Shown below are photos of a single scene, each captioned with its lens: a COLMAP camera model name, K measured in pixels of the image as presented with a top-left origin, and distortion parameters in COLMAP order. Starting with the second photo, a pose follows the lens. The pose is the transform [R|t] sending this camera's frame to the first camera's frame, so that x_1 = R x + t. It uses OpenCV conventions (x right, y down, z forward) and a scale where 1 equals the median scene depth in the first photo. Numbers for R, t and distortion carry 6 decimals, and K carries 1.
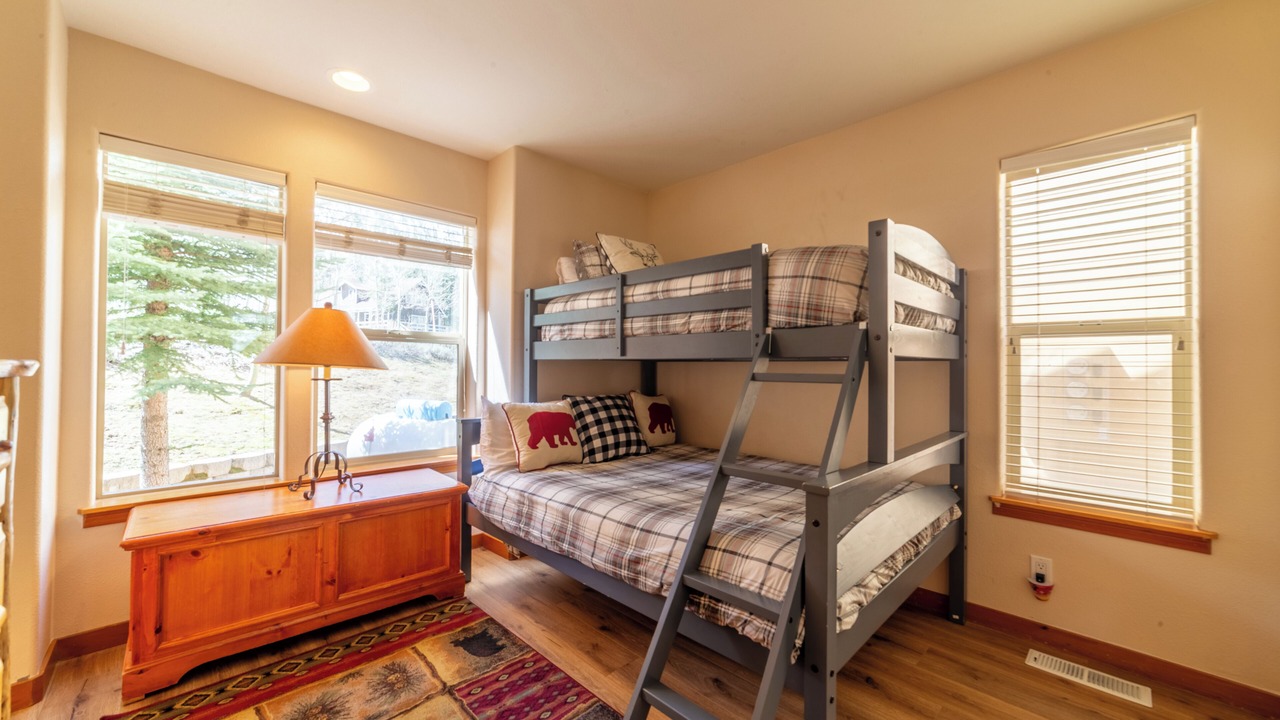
lens RADIAL K [[492.6, 0, 640.0], [0, 492.6, 360.0], [0, 0, 1]] dist [-0.024807, 0.008981]
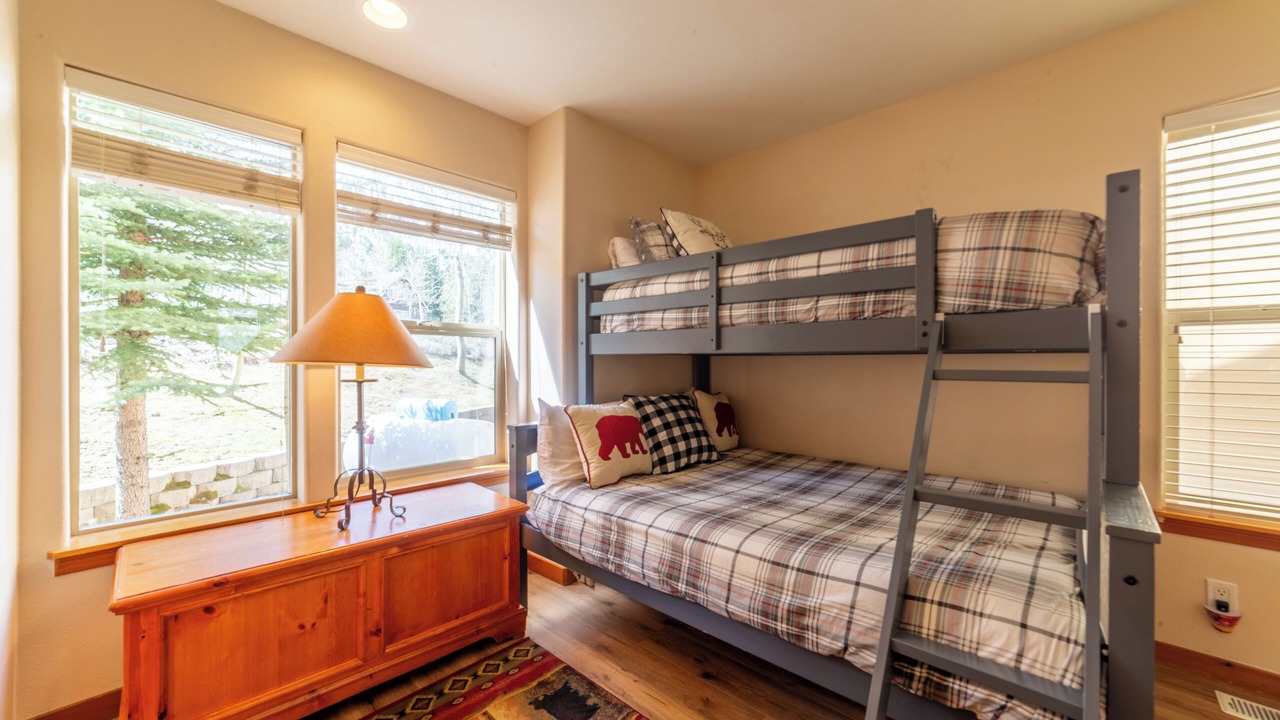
lens RADIAL K [[492.6, 0, 640.0], [0, 492.6, 360.0], [0, 0, 1]] dist [-0.024807, 0.008981]
pose [[0.999415, -0.007757, 0.033316, -0.204265], [0.007340, 0.999893, 0.012615, -0.002018], [-0.033410, -0.012363, 0.999365, 0.170715]]
